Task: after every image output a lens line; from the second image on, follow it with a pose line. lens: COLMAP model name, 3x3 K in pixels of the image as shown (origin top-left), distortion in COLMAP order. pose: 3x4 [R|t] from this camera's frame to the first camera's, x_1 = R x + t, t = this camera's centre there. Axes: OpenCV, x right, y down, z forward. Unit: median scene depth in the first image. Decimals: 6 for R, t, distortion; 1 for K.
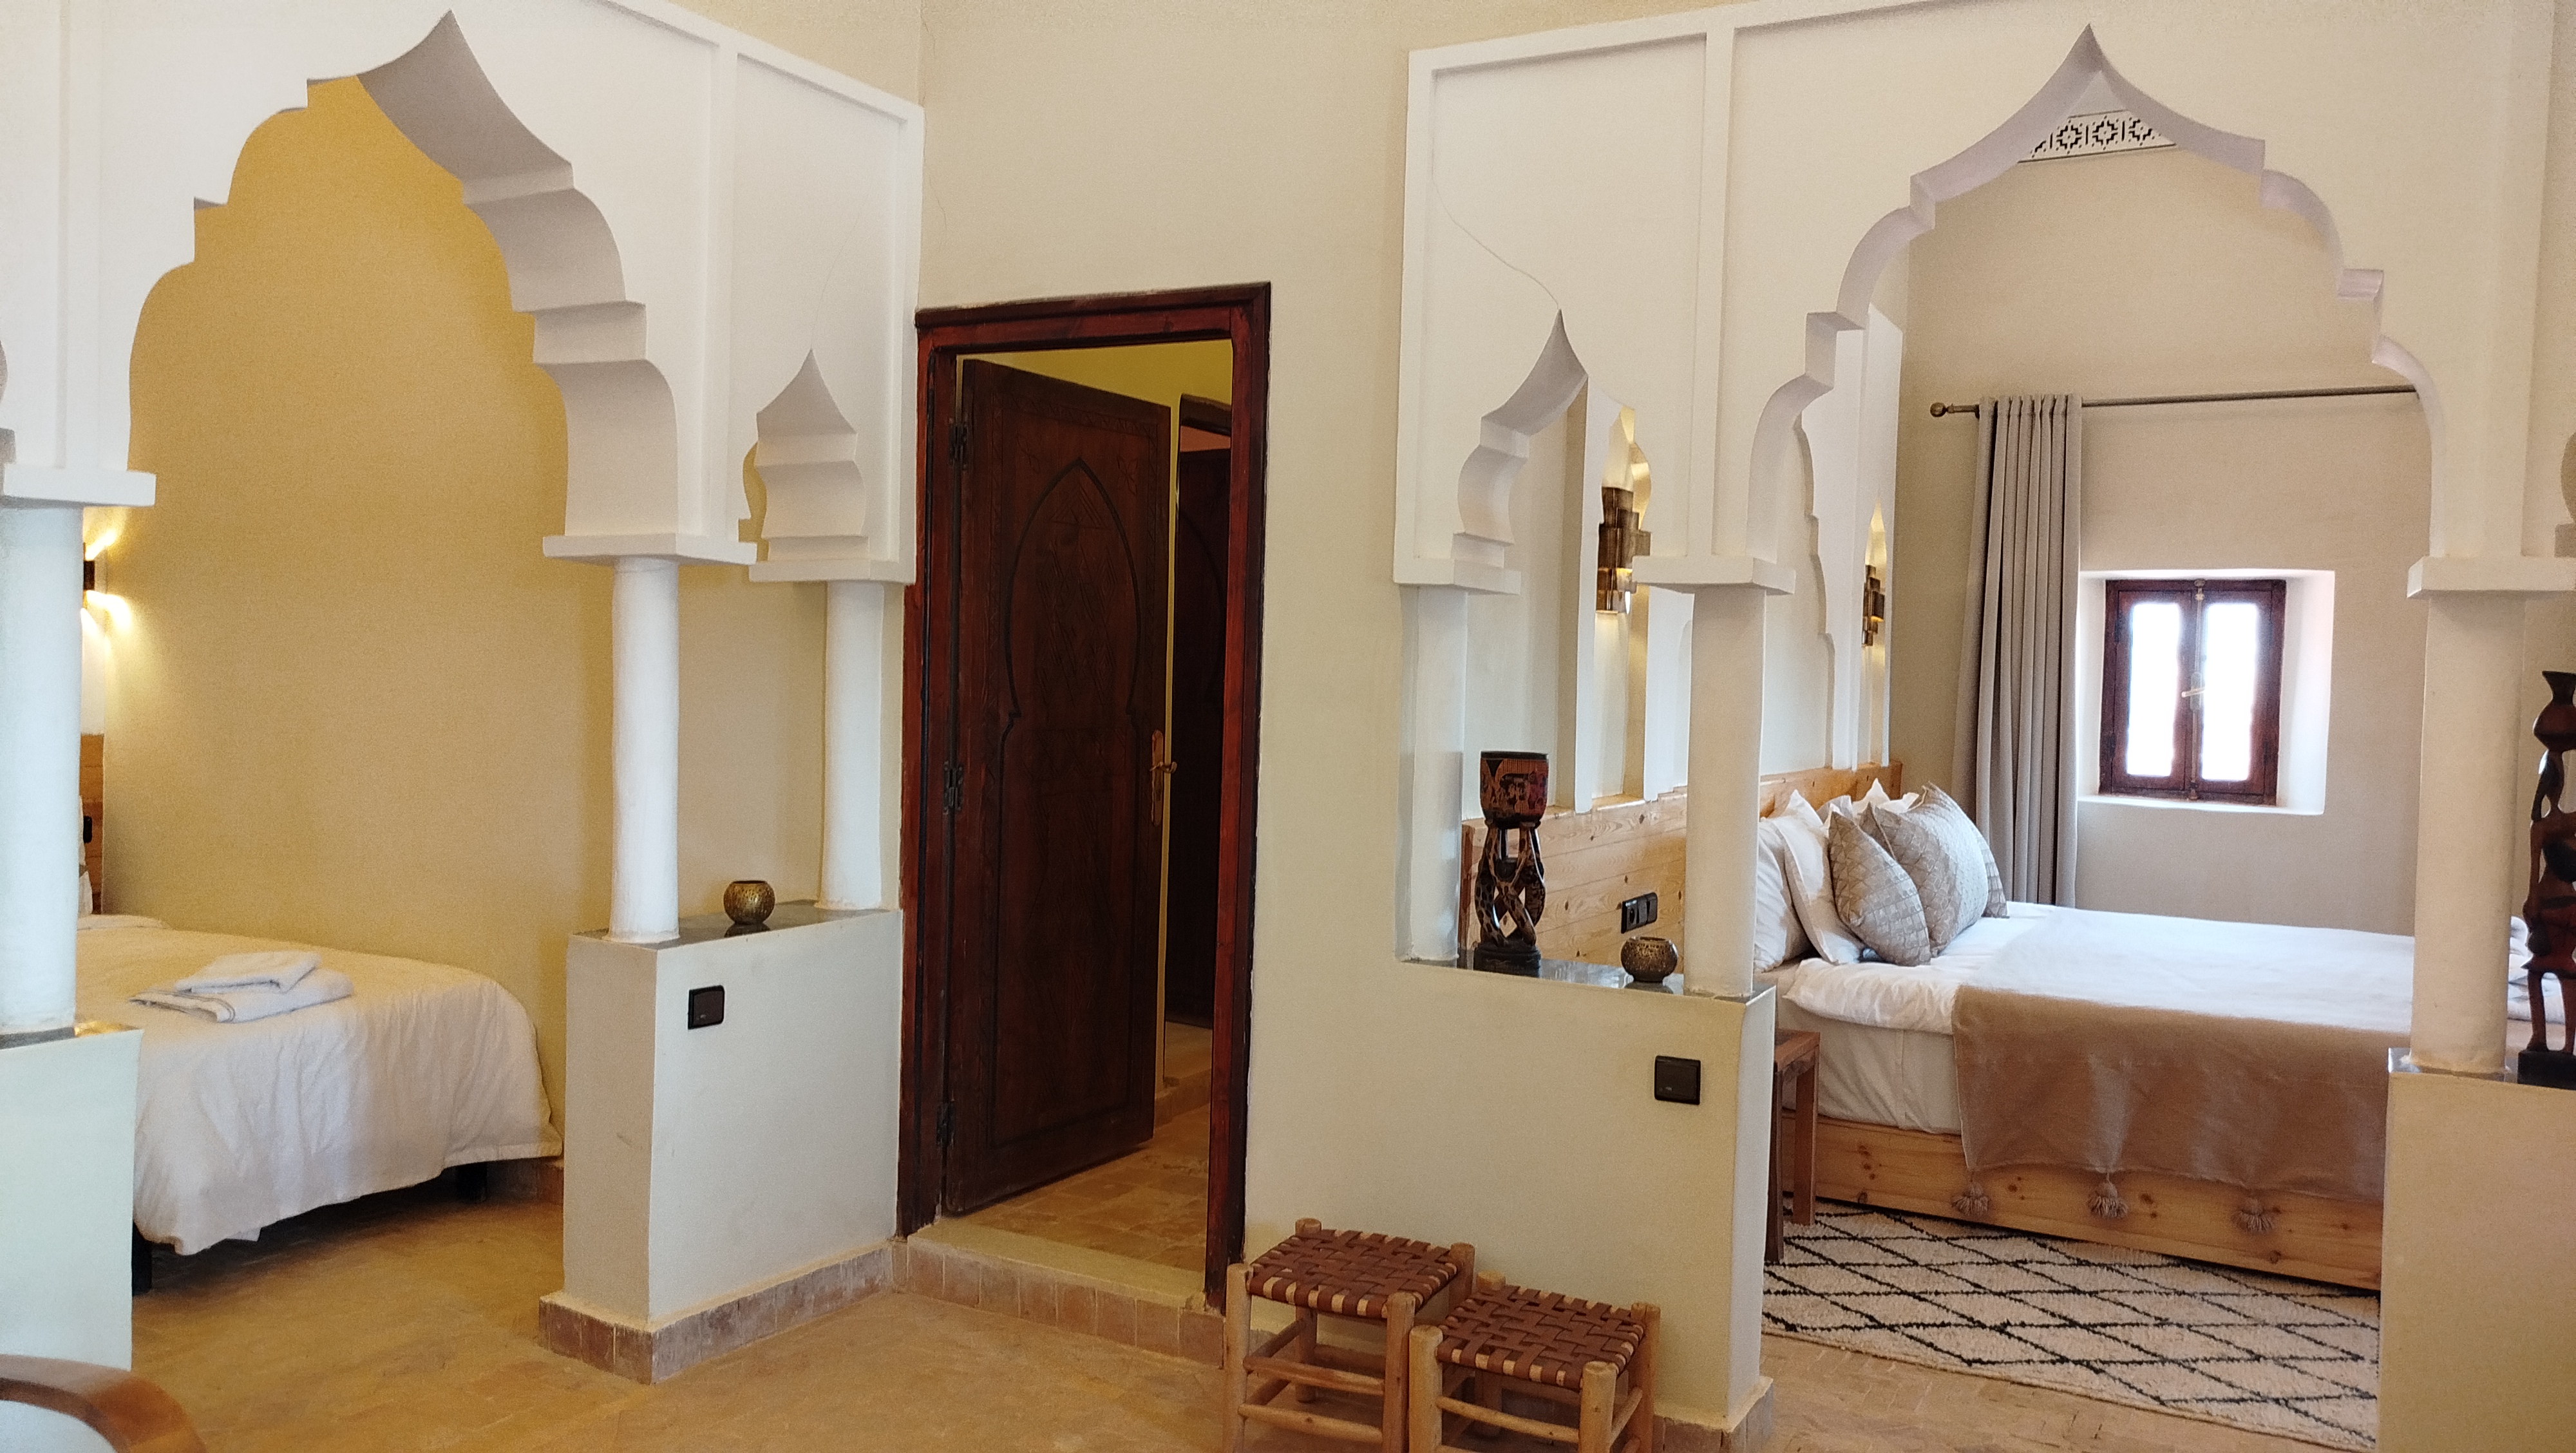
lens RADIAL K [[1819.1, 0, 1310.2], [0, 1819.1, 727.2], [0, 0, 1]] dist [-0.000361, 0.006600]
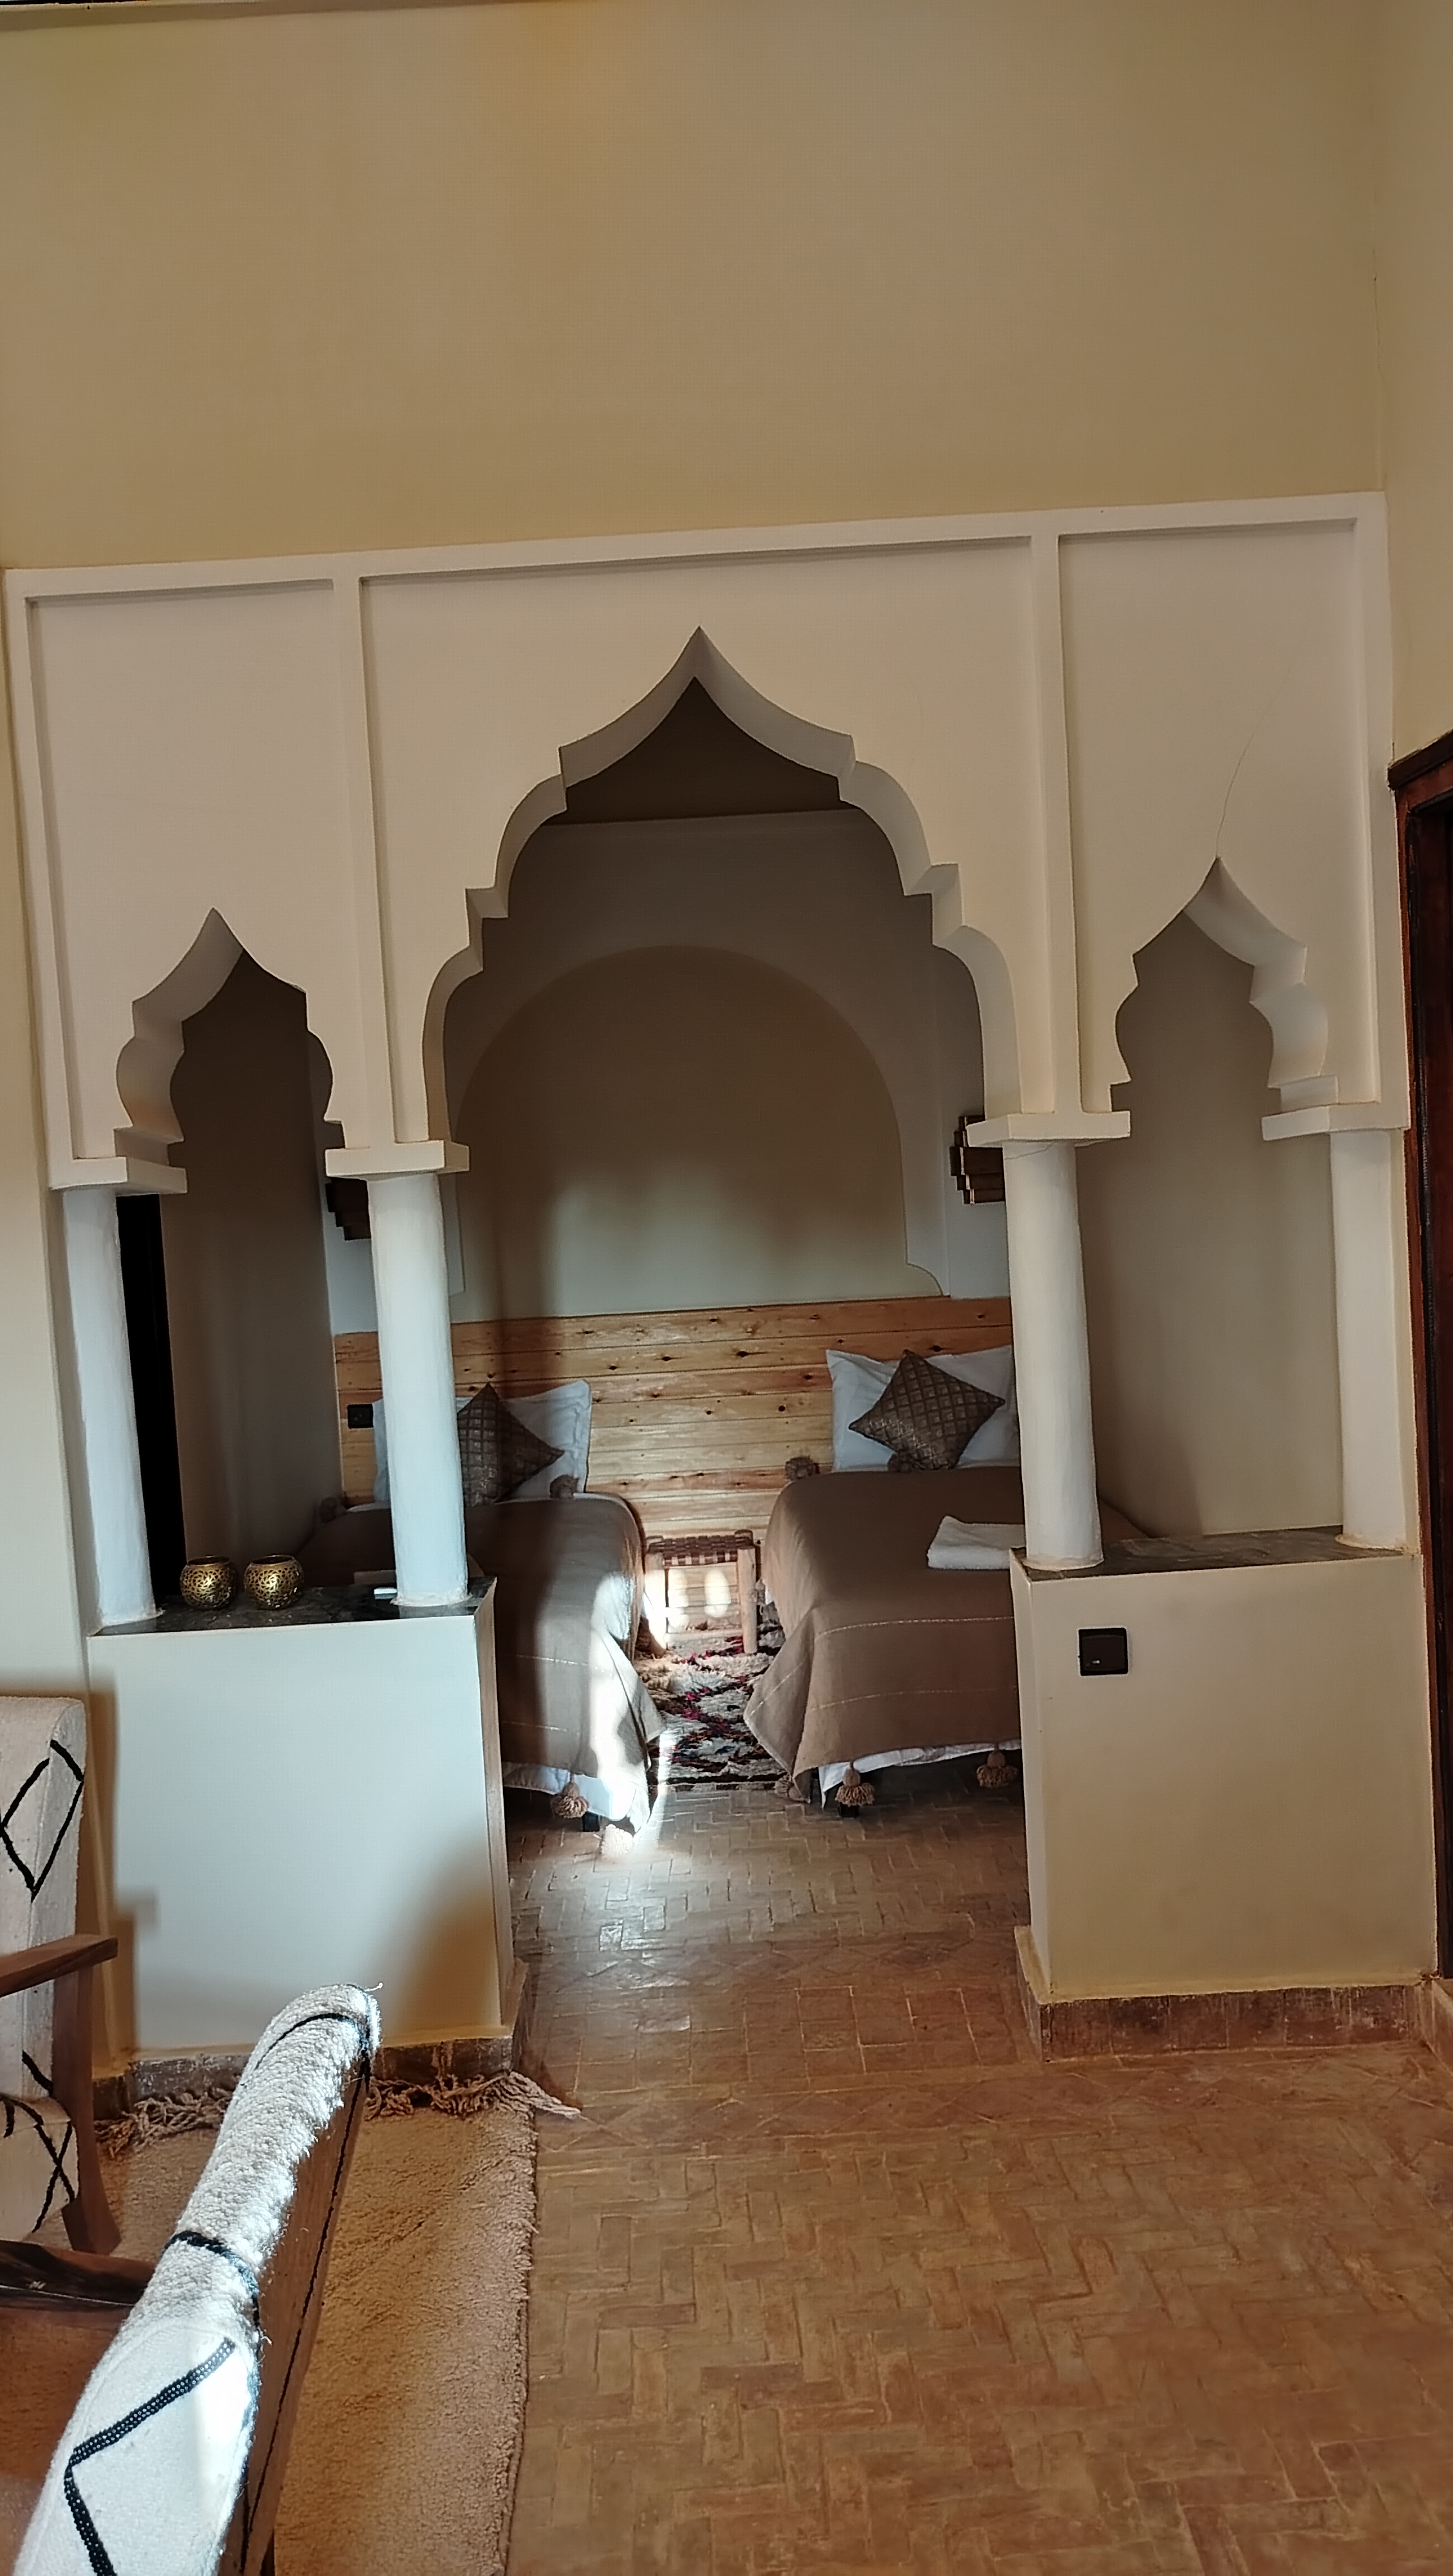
lens RADIAL K [[1819.1, 0, 727.2], [0, 1819.1, 1316.1], [0, 0, 1]] dist [-0.000361, 0.006600]
pose [[0.496975, -0.008368, -0.867725, 0.305244], [0.040647, 0.999080, 0.013645, -0.023050], [0.866812, -0.042051, 0.496858, 0.385008]]
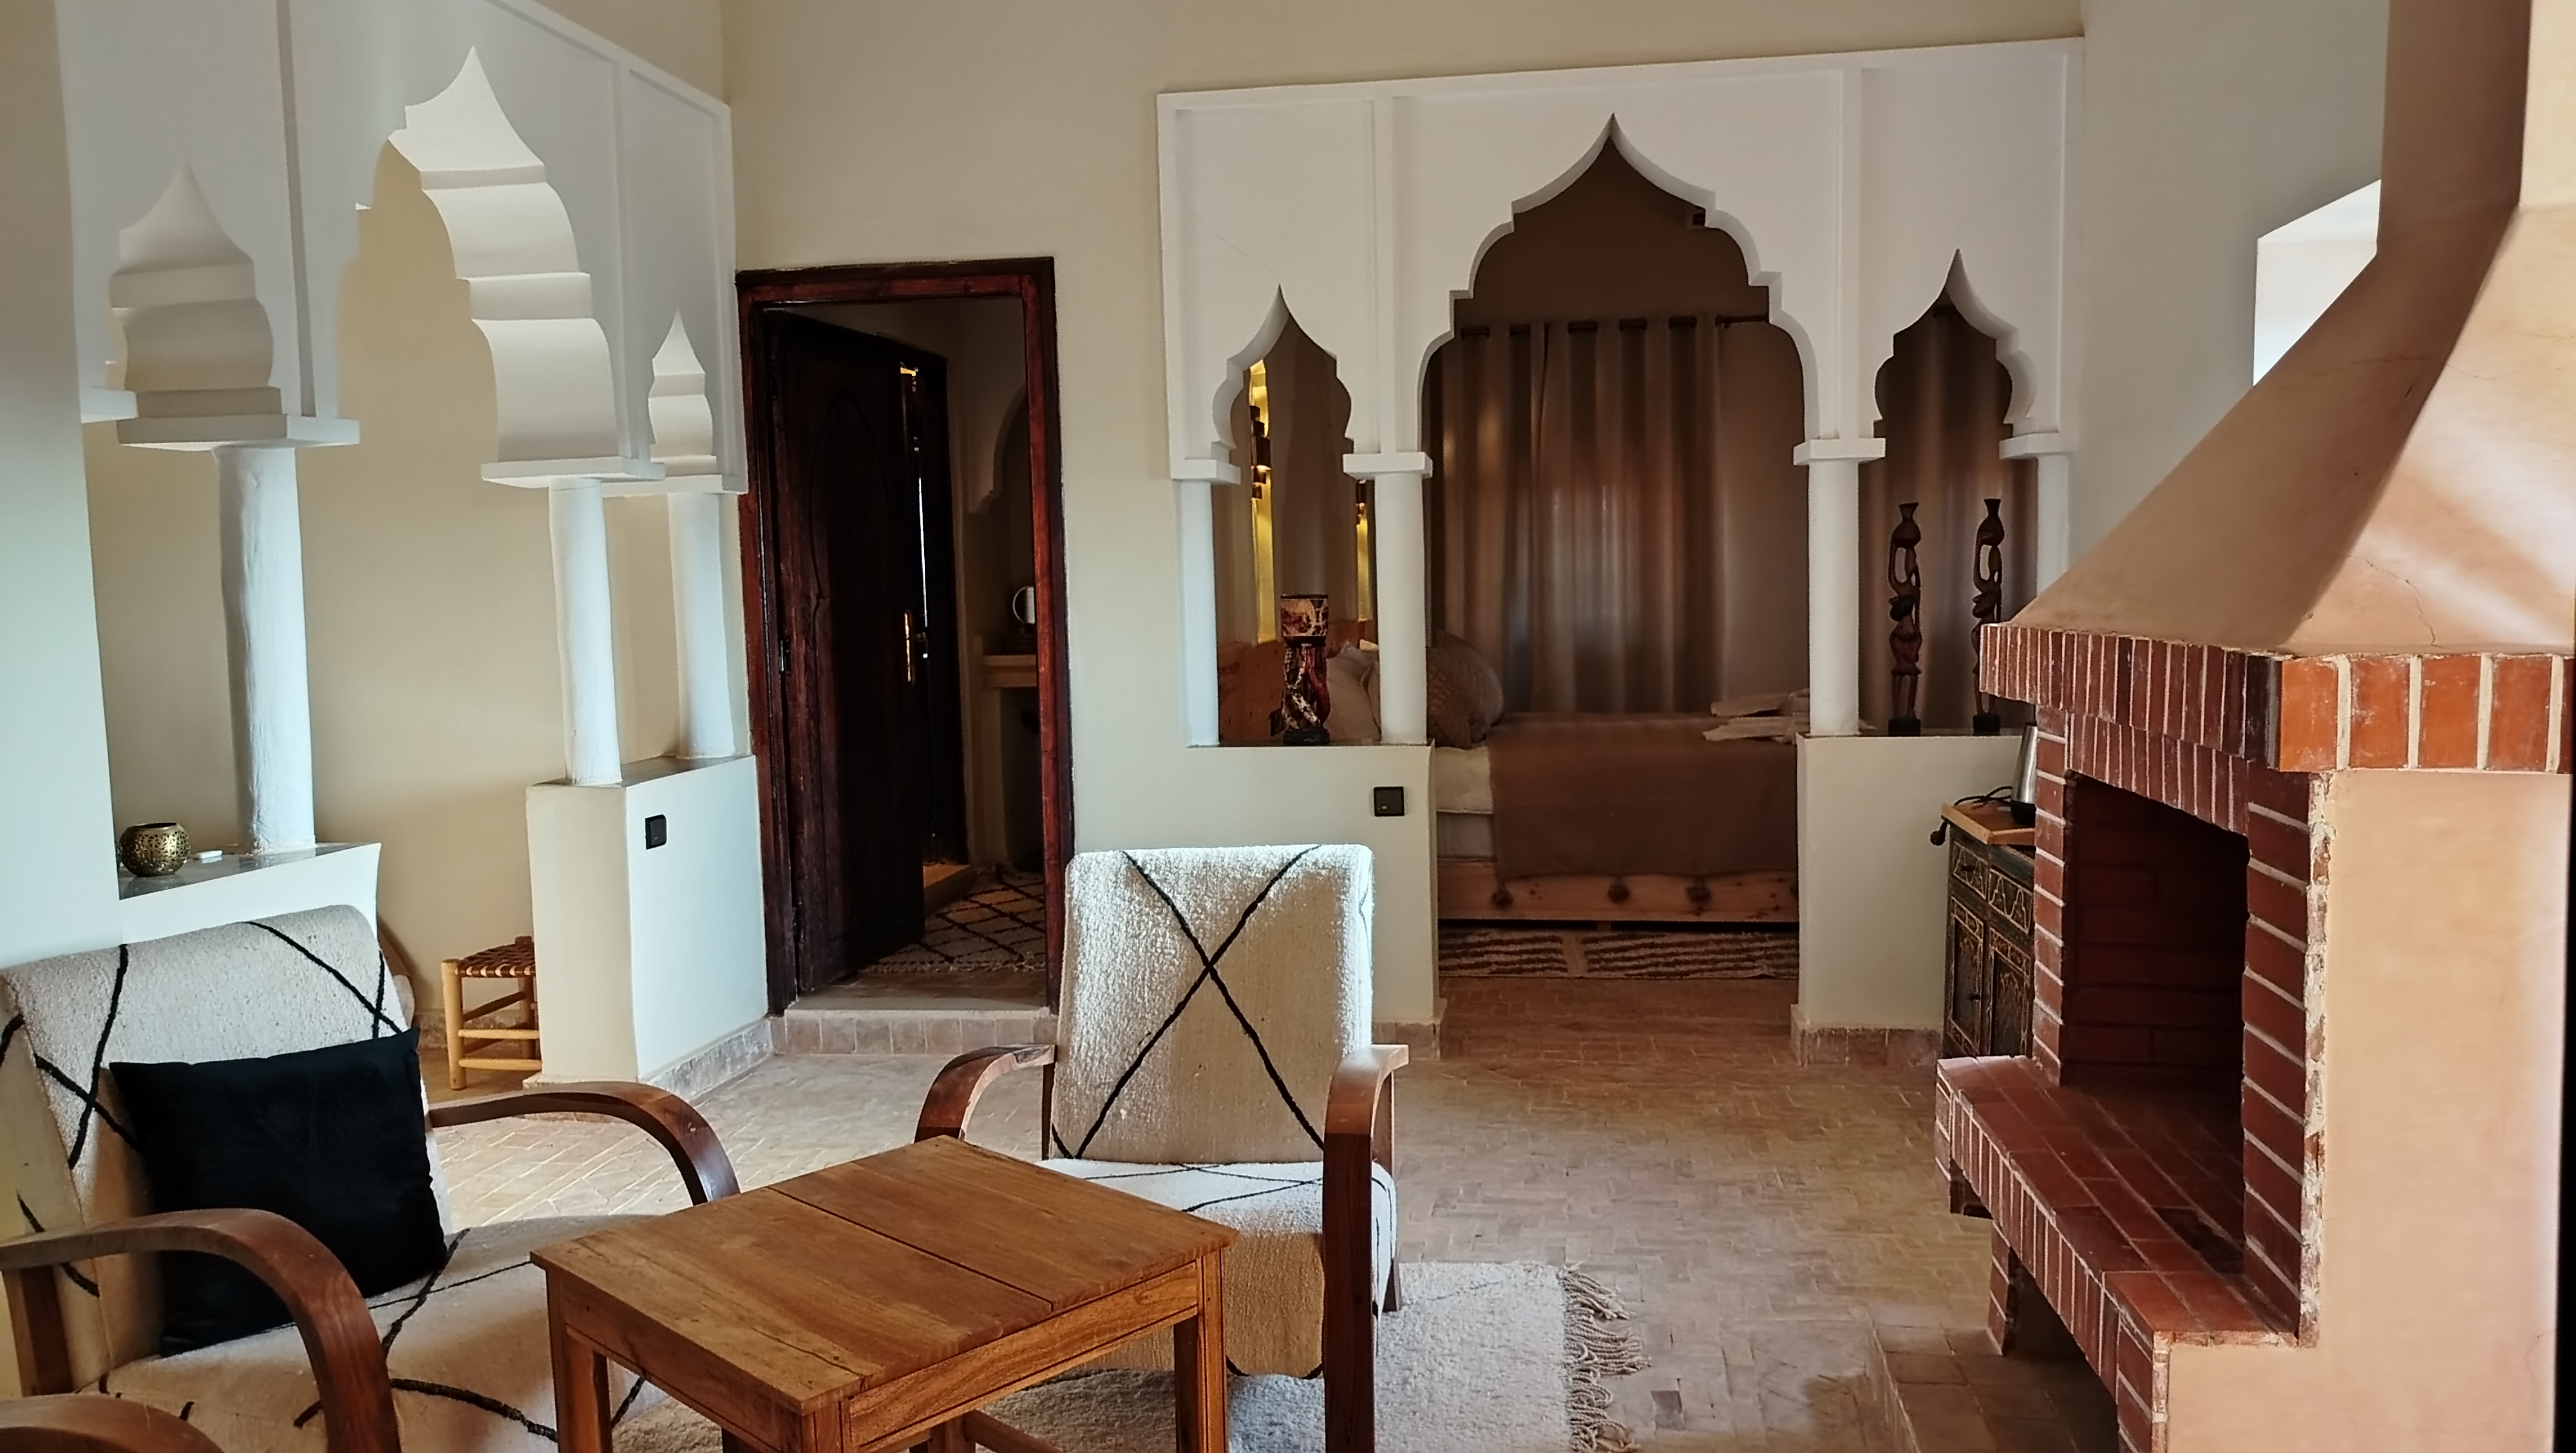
lens RADIAL K [[1819.1, 0, 1302.4], [0, 1819.1, 741.8], [0, 0, 1]] dist [-0.000361, 0.006600]
pose [[0.936115, -0.085058, 0.341254, -0.308980], [0.066293, 0.995595, 0.066302, 0.033983], [-0.345391, -0.039444, 0.937630, -0.315844]]
